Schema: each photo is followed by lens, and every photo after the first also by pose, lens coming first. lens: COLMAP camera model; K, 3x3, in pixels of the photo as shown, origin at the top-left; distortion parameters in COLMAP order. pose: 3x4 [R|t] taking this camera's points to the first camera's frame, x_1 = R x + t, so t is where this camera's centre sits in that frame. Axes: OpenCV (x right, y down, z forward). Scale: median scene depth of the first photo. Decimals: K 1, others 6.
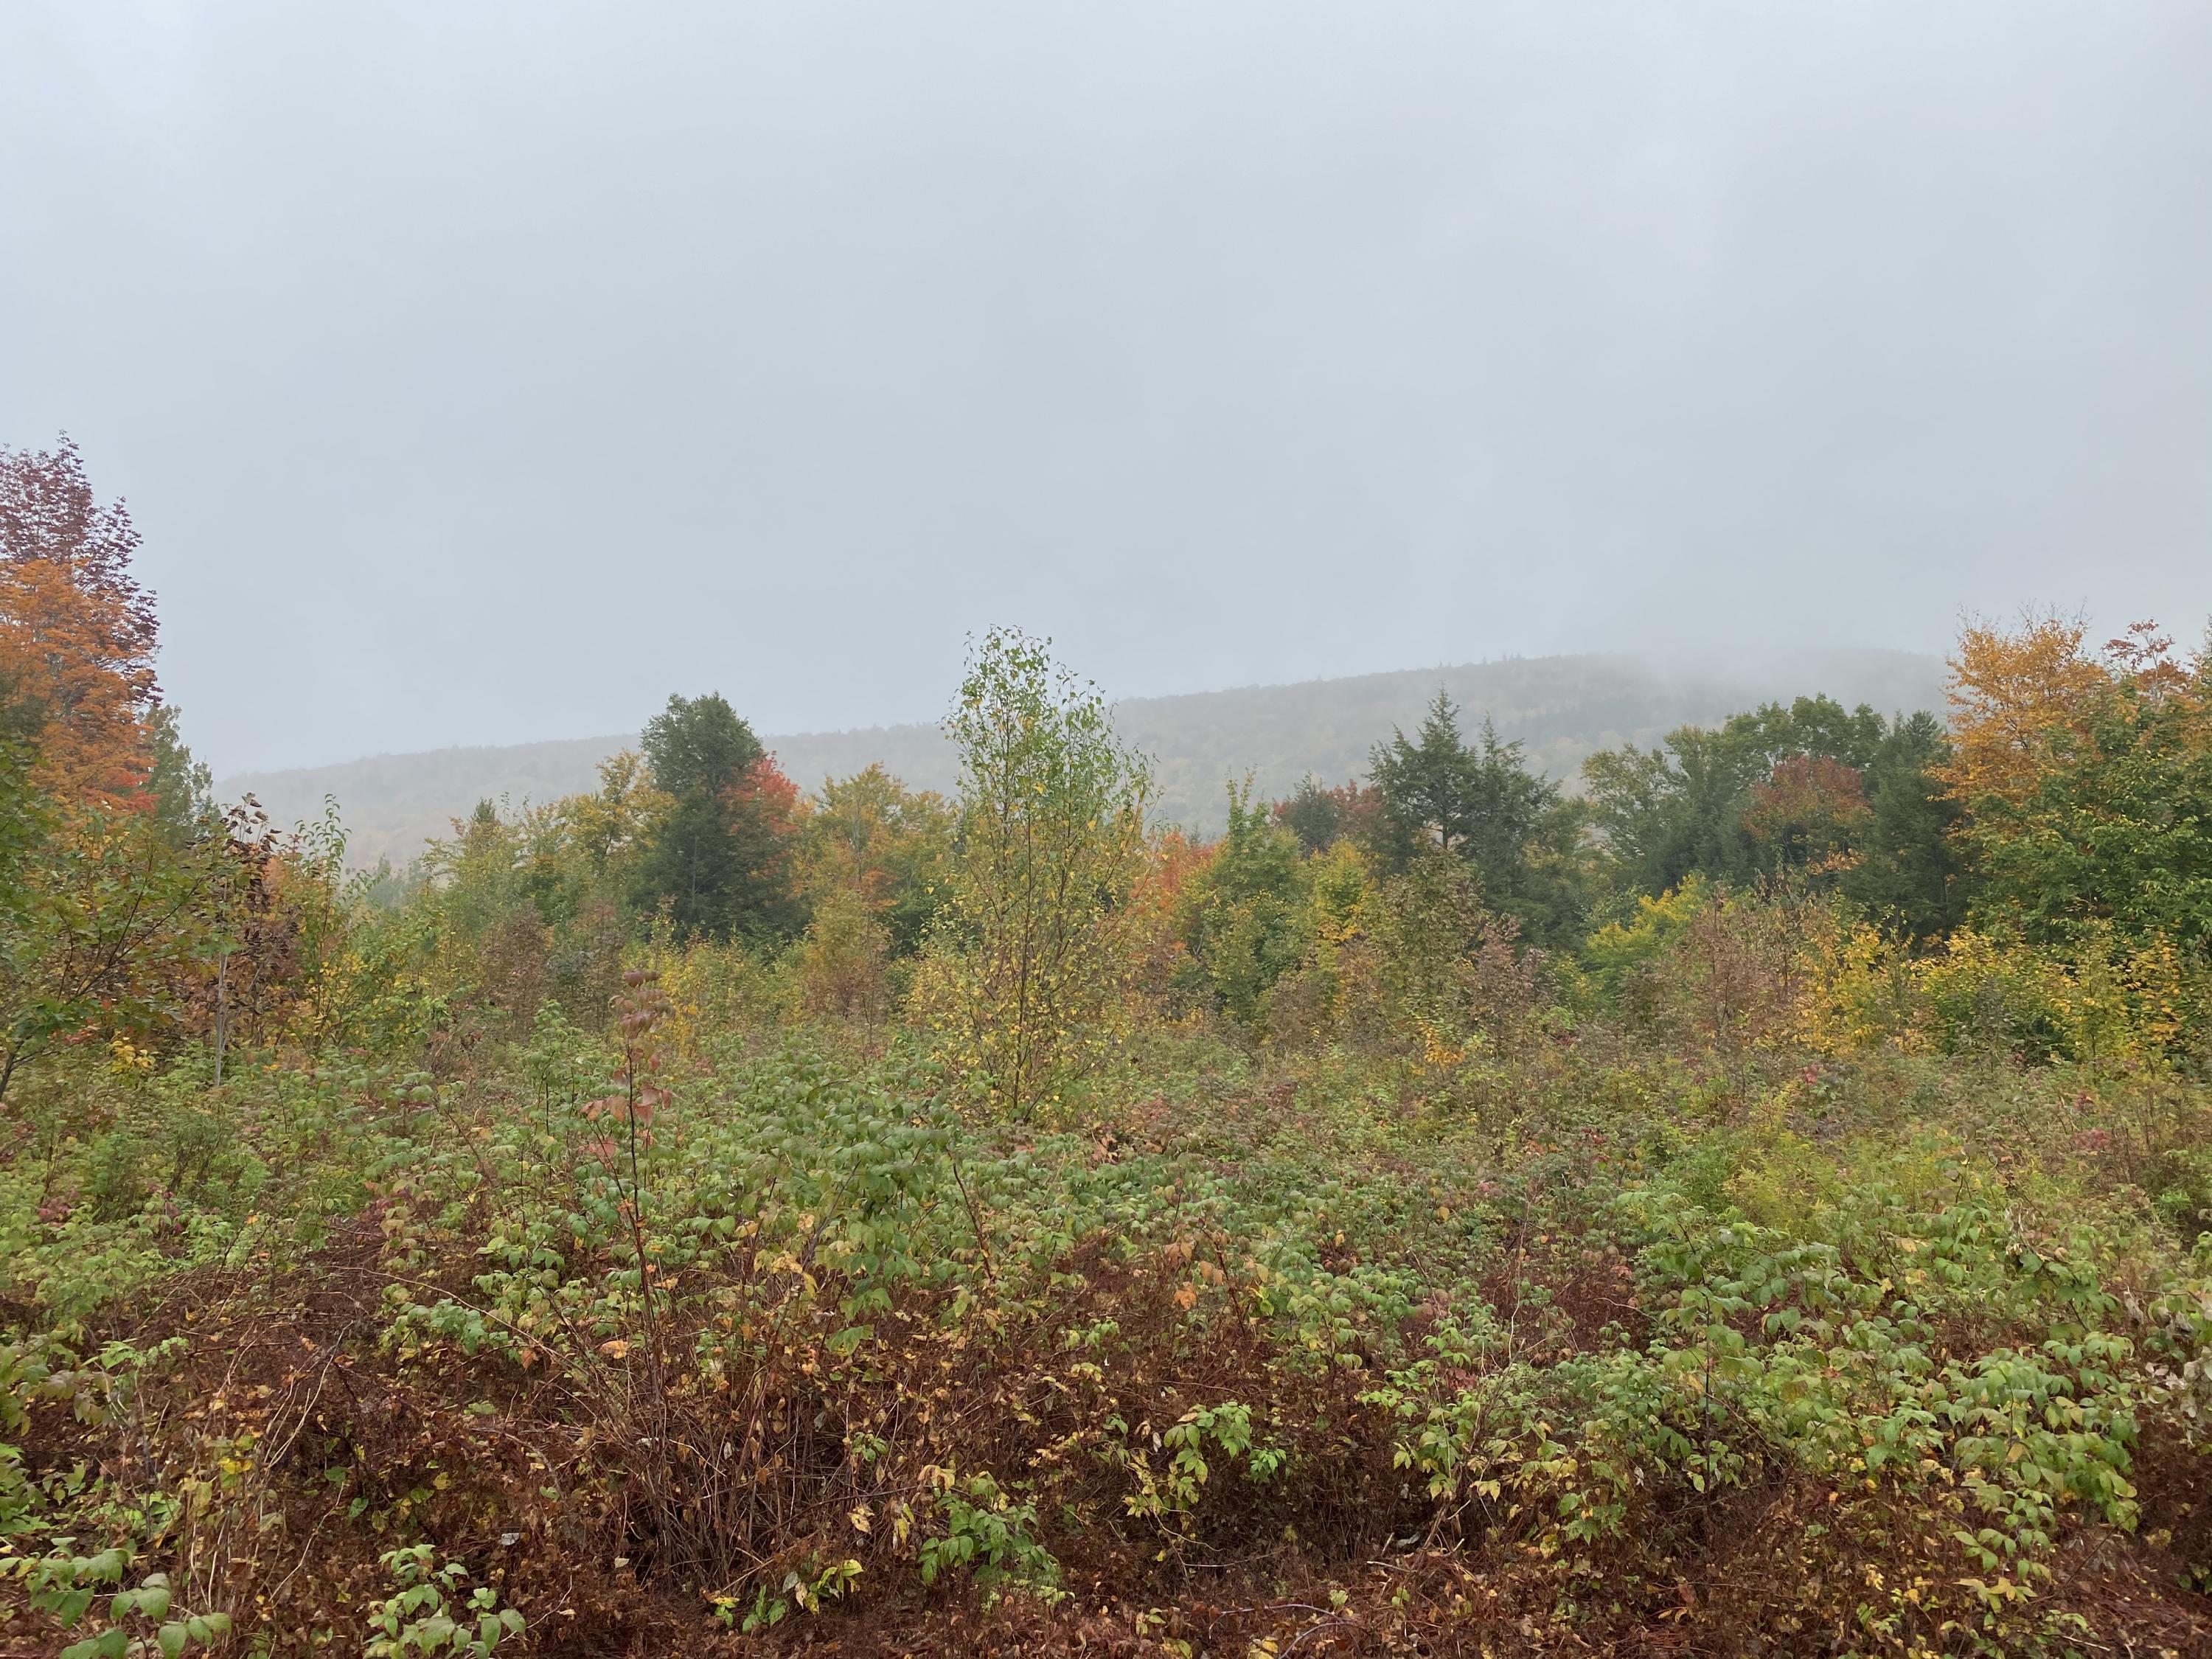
lens RADIAL K [[1689.2, 0, 1106.0], [0, 1689.2, 829.5], [0, 0, 1]] dist [0.008211, -0.004275]
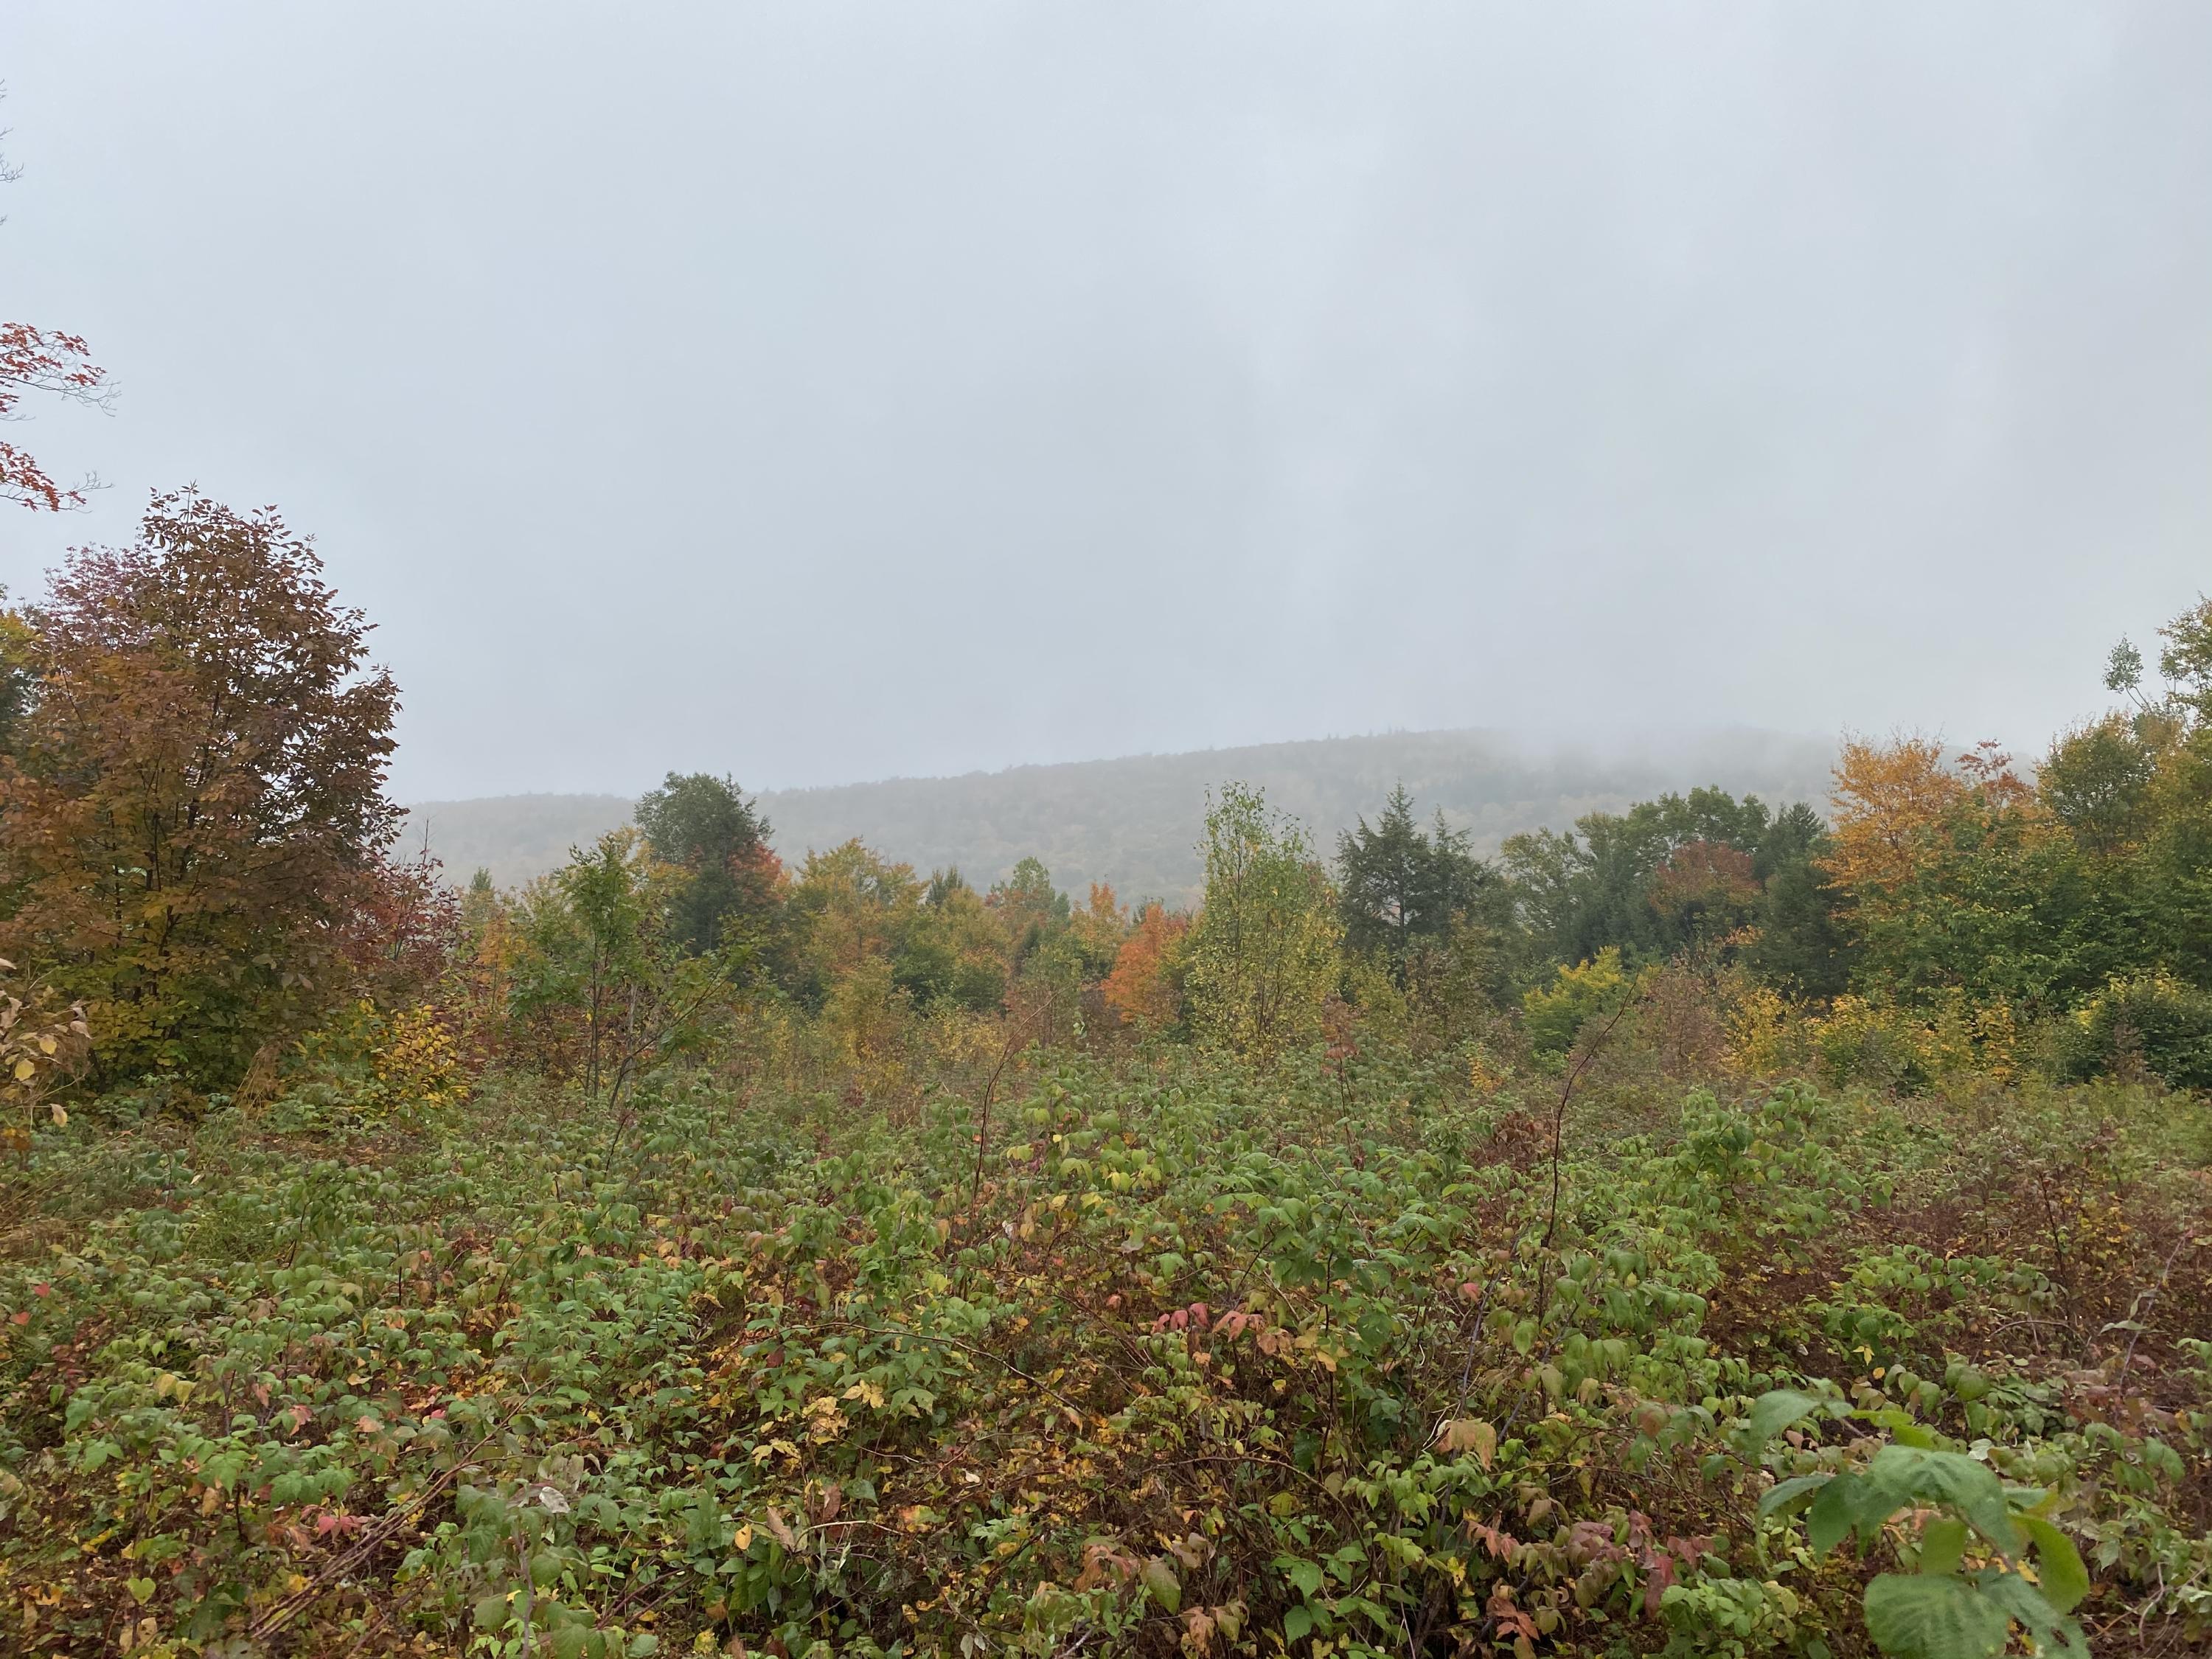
lens RADIAL K [[1693.5, 0, 1107.4], [0, 1693.5, 870.0], [0, 0, 1]] dist [0.026830, -0.007489]
pose [[0.997652, 0.009007, 0.067891, -0.070340], [-0.007969, 0.999847, -0.015551, -0.004477], [-0.068020, 0.014974, 0.997572, -0.122585]]
